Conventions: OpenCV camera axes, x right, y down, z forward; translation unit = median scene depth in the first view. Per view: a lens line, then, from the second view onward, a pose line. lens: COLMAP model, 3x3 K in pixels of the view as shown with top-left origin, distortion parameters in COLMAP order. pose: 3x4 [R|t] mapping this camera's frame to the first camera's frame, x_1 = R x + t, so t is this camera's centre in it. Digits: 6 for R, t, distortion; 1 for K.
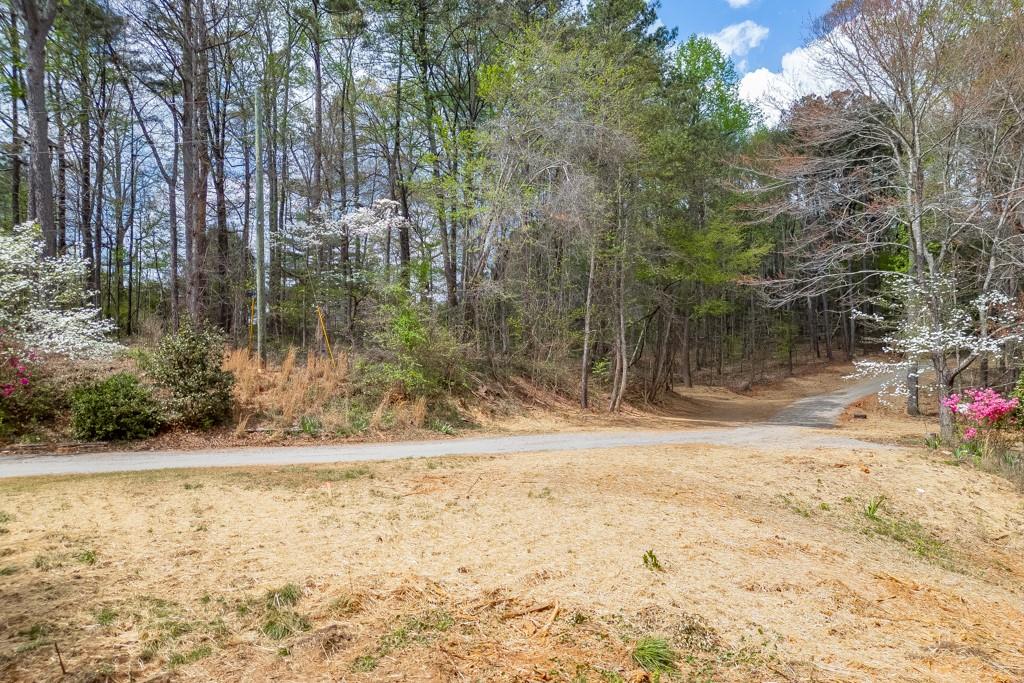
lens RADIAL K [[706.1, 0, 510.1], [0, 706.1, 339.7], [0, 0, 1]] dist [0.086578, -0.084479]
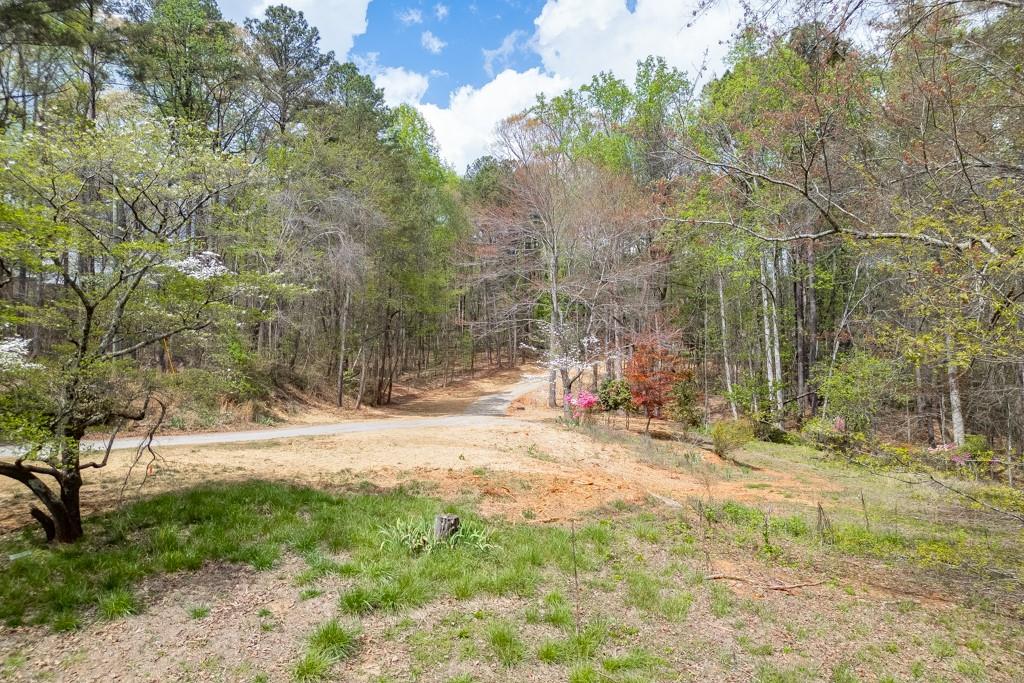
lens RADIAL K [[706.1, 0, 510.1], [0, 706.1, 339.7], [0, 0, 1]] dist [0.086578, -0.084479]
pose [[0.902537, 0.023638, 0.429963, -0.244051], [-0.023894, 0.999703, -0.004805, -0.040925], [-0.429948, -0.005937, 0.902834, -0.459544]]
